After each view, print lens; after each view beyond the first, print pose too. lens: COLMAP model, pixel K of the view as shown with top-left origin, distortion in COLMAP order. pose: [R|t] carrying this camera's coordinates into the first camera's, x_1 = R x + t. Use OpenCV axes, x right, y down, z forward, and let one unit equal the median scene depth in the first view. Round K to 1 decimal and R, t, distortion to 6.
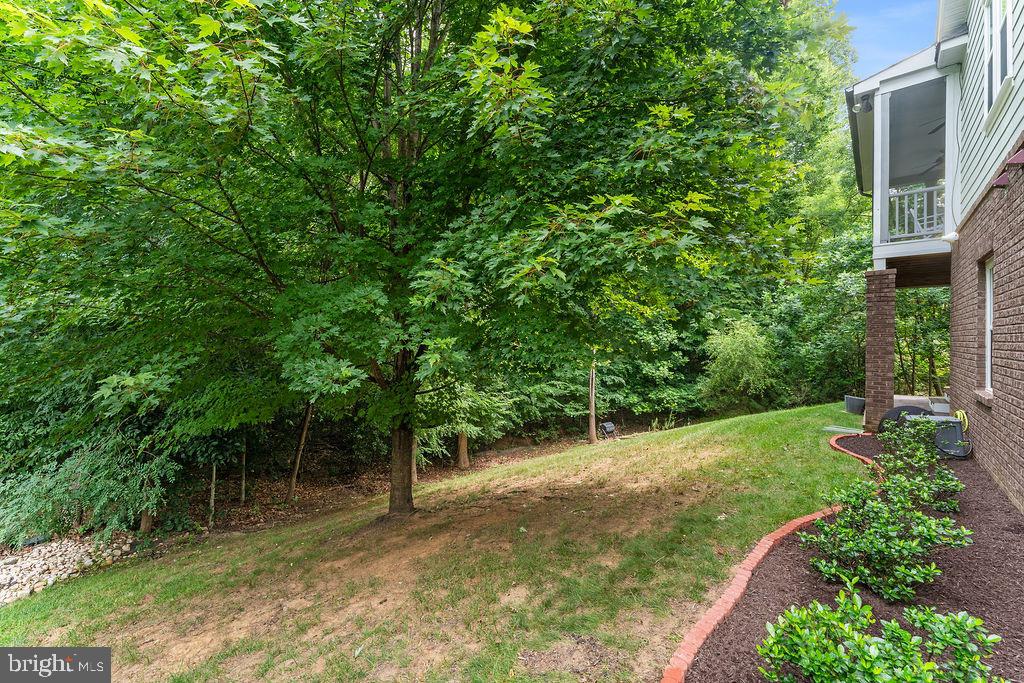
lens RADIAL K [[417.6, 0, 512.2], [0, 417.6, 341.3], [0, 0, 1]] dist [0.001749, 0.000116]
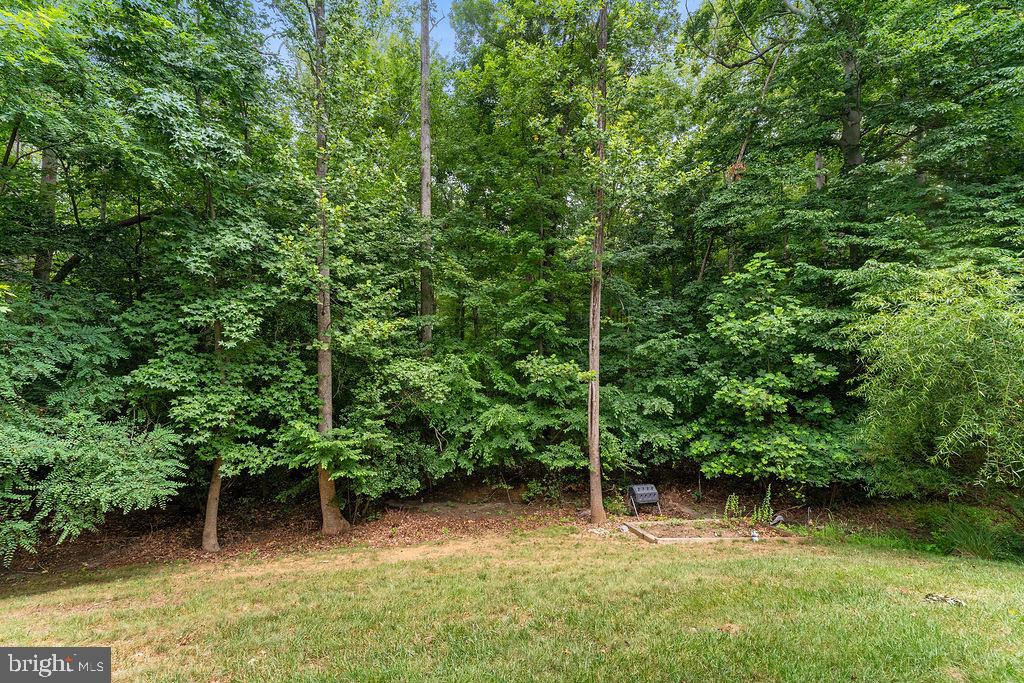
lens RADIAL K [[417.6, 0, 511.8], [0, 417.6, 345.2], [0, 0, 1]] dist [0.001749, 0.000116]
pose [[0.876784, -0.007079, -0.480831, 0.348098], [0.006396, 0.999975, -0.003059, 0.015035], [0.480841, -0.000394, 0.876808, 0.457690]]
